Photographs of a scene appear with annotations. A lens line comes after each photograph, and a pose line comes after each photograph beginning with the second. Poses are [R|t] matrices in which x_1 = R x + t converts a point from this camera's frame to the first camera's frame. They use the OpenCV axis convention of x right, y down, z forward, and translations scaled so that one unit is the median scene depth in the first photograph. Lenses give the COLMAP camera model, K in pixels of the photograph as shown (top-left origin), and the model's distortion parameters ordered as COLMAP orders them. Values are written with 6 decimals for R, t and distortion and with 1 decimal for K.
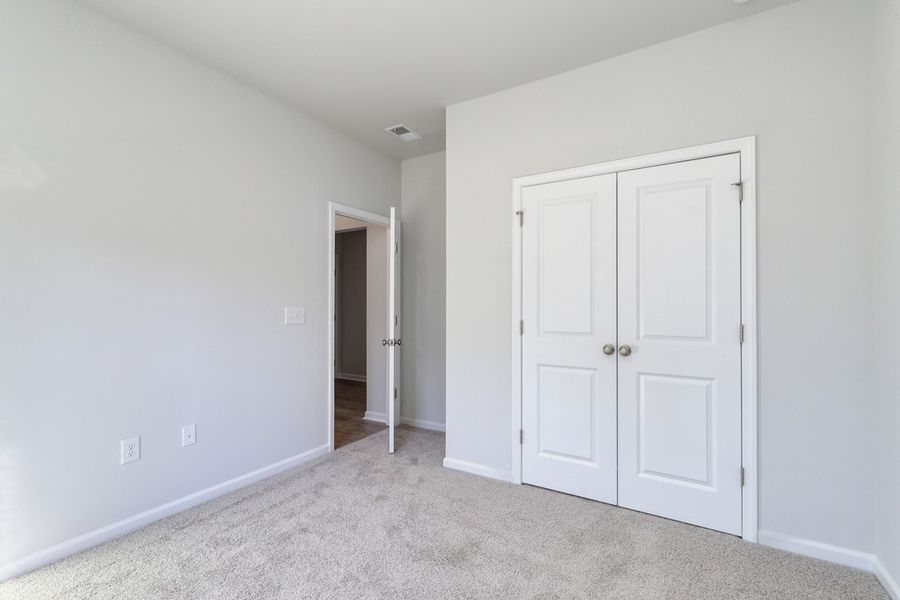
lens RADIAL K [[351.7, 0, 450.7], [0, 351.7, 300.5], [0, 0, 1]] dist [-0.002045, -0.000283]
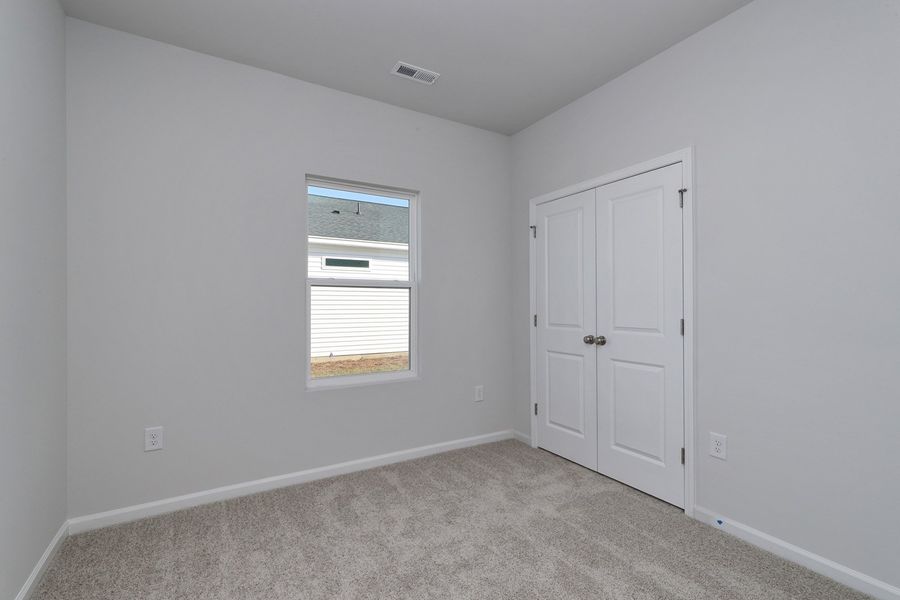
lens RADIAL K [[406.0, 0, 458.9], [0, 406.0, 300.5], [0, 0, 1]] dist [0.001739, 0.000091]
pose [[0.867375, -0.010866, -0.497537, 0.696195], [0.015886, 0.999857, 0.005857, -0.005362], [0.497402, -0.012984, 0.867423, -0.372955]]
